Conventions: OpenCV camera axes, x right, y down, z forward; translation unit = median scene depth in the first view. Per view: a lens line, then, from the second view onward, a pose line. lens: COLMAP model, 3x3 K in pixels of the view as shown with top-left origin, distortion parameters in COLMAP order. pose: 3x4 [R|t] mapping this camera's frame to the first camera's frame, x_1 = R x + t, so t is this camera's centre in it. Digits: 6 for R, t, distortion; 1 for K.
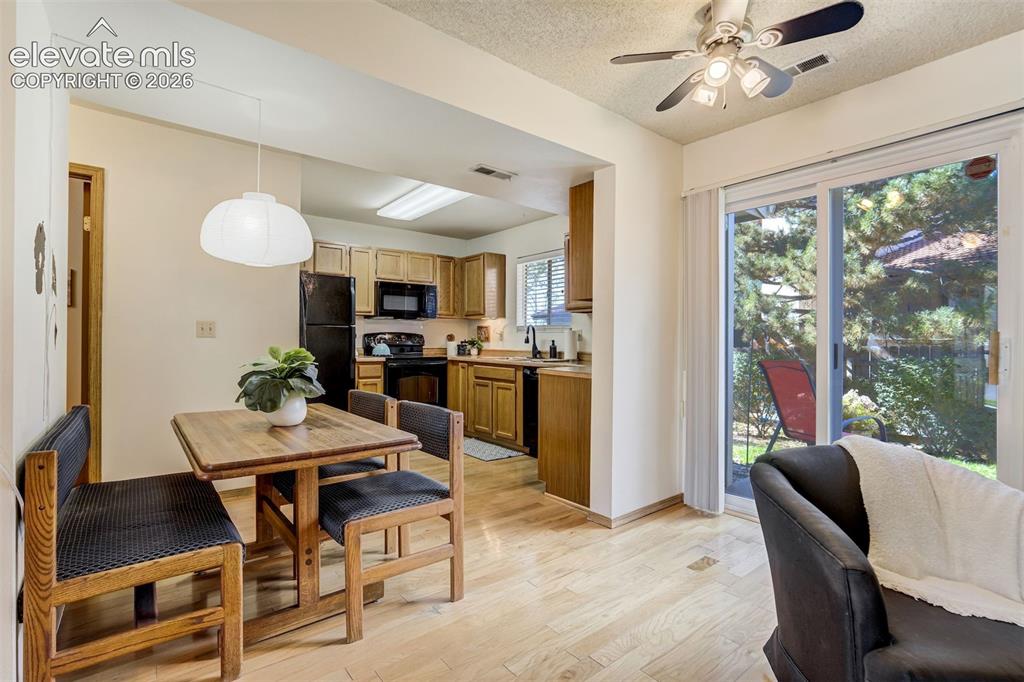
lens RADIAL K [[479.0, 0, 508.4], [0, 479.0, 337.9], [0, 0, 1]] dist [-0.043329, 0.018909]
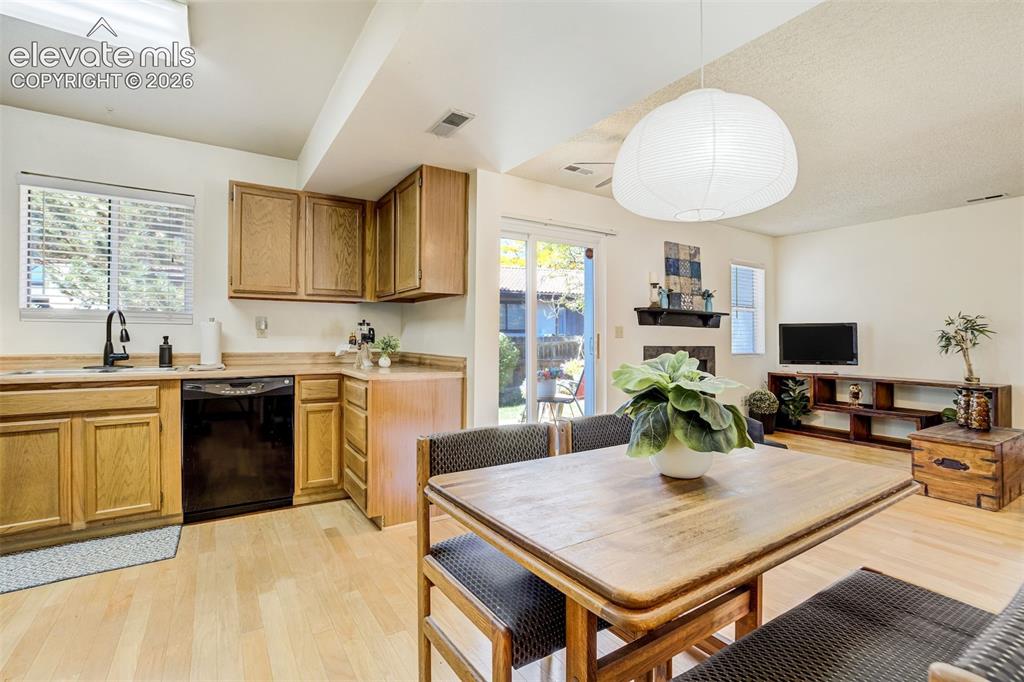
lens RADIAL K [[479.0, 0, 494.5], [0, 479.0, 338.3], [0, 0, 1]] dist [-0.043329, 0.018909]
pose [[0.108986, -0.007560, 0.994015, -0.487797], [-0.009524, 0.999917, 0.008649, -0.002031], [-0.993998, -0.010409, 0.108905, 0.519372]]
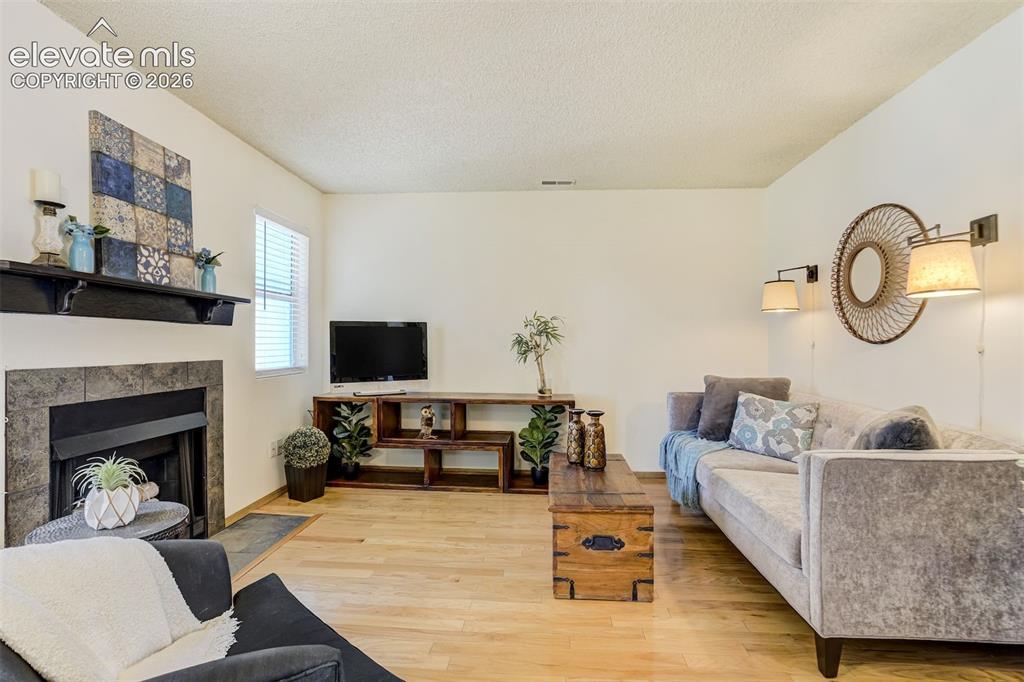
lens RADIAL K [[479.0, 0, 512.9], [0, 479.0, 336.6], [0, 0, 1]] dist [-0.043329, 0.018909]
pose [[-0.746382, -0.002269, 0.665514, 0.019442], [-0.012508, 0.999865, -0.010619, -0.005785], [-0.665400, -0.016250, -0.746310, 0.324189]]
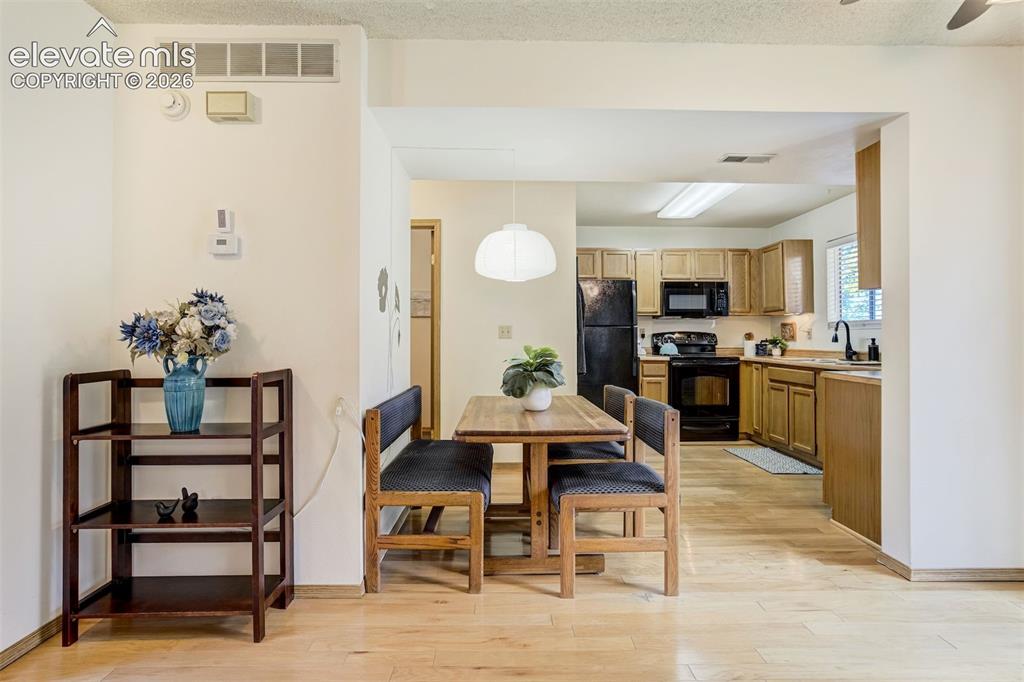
lens RADIAL K [[479.0, 0, 510.3], [0, 479.0, 333.5], [0, 0, 1]] dist [-0.043329, 0.018909]
pose [[0.787808, -0.013410, -0.615775, 0.103014], [0.008031, 0.999902, -0.011501, 0.000714], [0.615869, 0.004116, 0.787838, -0.003865]]
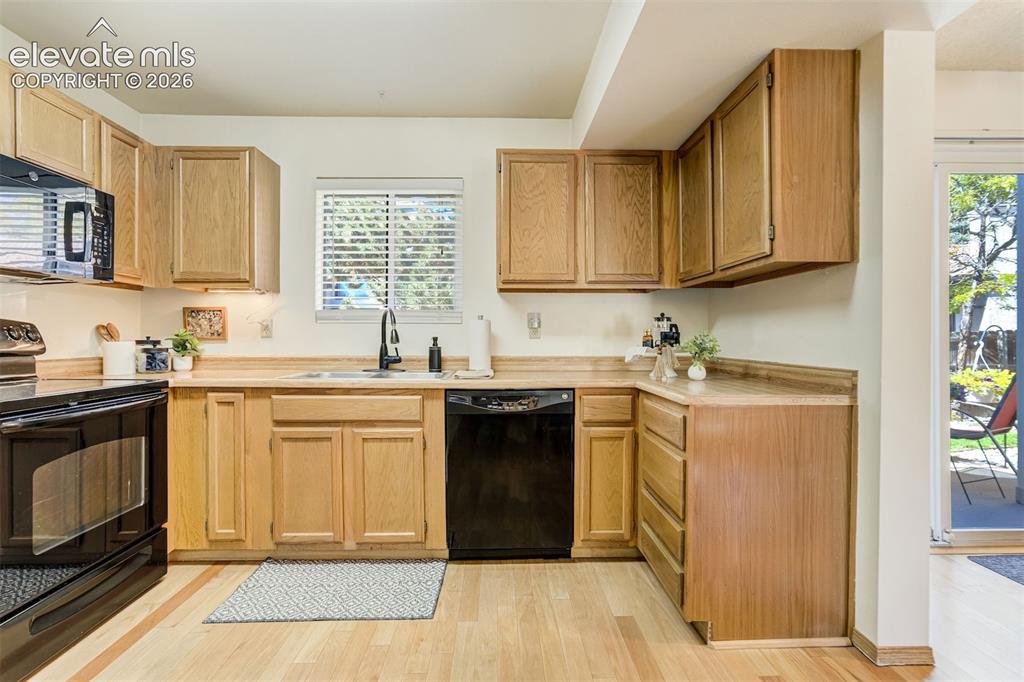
lens RADIAL K [[479.0, 0, 499.3], [0, 479.0, 334.8], [0, 0, 1]] dist [-0.043329, 0.018909]
pose [[0.596345, -0.000548, 0.802728, -0.317744], [-0.000679, 0.999999, 0.001187, 0.001478], [-0.802728, -0.001253, 0.596344, 0.626899]]
